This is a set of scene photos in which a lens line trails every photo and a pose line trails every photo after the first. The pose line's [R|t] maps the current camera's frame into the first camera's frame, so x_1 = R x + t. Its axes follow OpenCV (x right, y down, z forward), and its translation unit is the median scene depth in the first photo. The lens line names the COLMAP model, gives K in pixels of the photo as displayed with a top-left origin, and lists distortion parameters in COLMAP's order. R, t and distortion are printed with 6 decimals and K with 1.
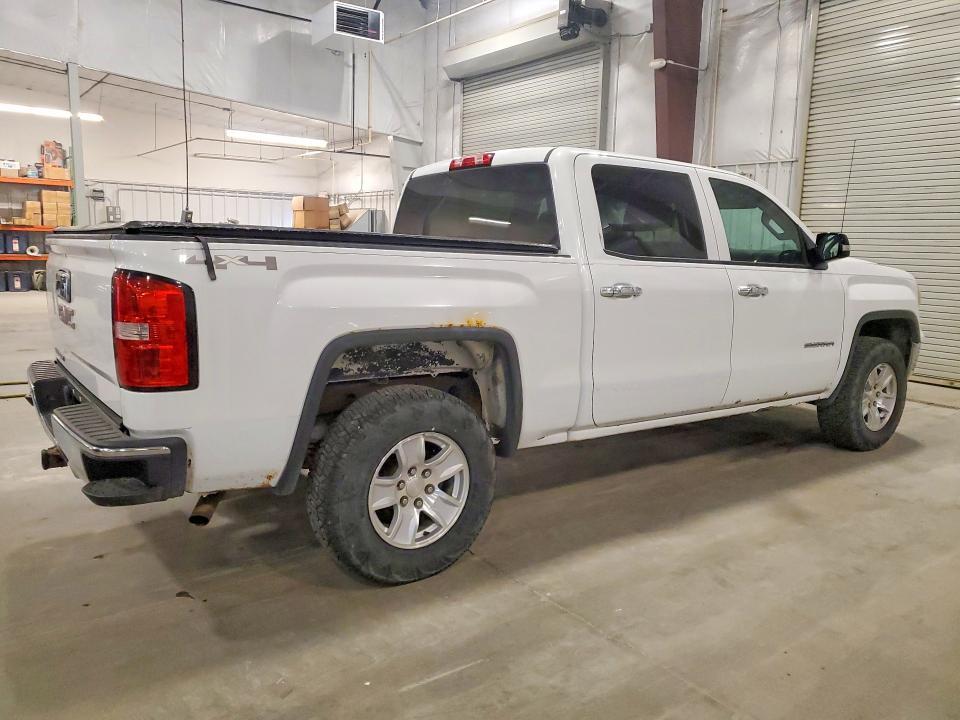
lens RADIAL K [[758.1, 0, 478.9], [0, 758.1, 380.8], [0, 0, 1]] dist [0.011878, 0.004567]
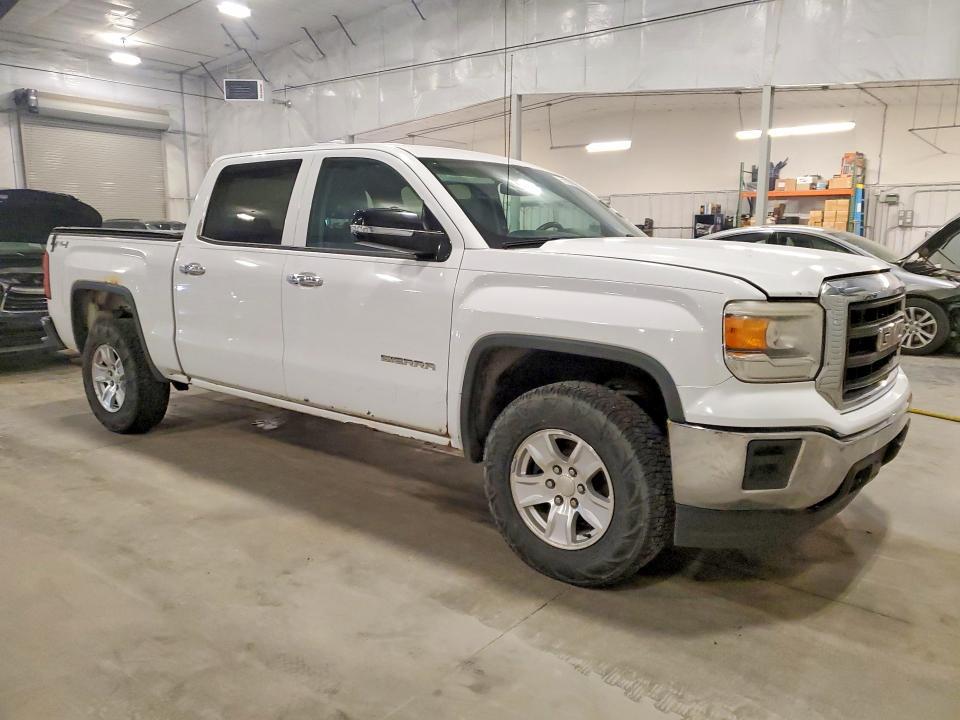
lens RADIAL K [[749.4, 0, 480.0], [0, 749.4, 360.0], [0, 0, 1]] dist [0.009152, 0.001140]
pose [[0.262545, 0.134586, -0.955488, 1.235615], [-0.171828, 0.980919, 0.090954, -0.135933], [0.949497, 0.140300, 0.280661, 0.921563]]
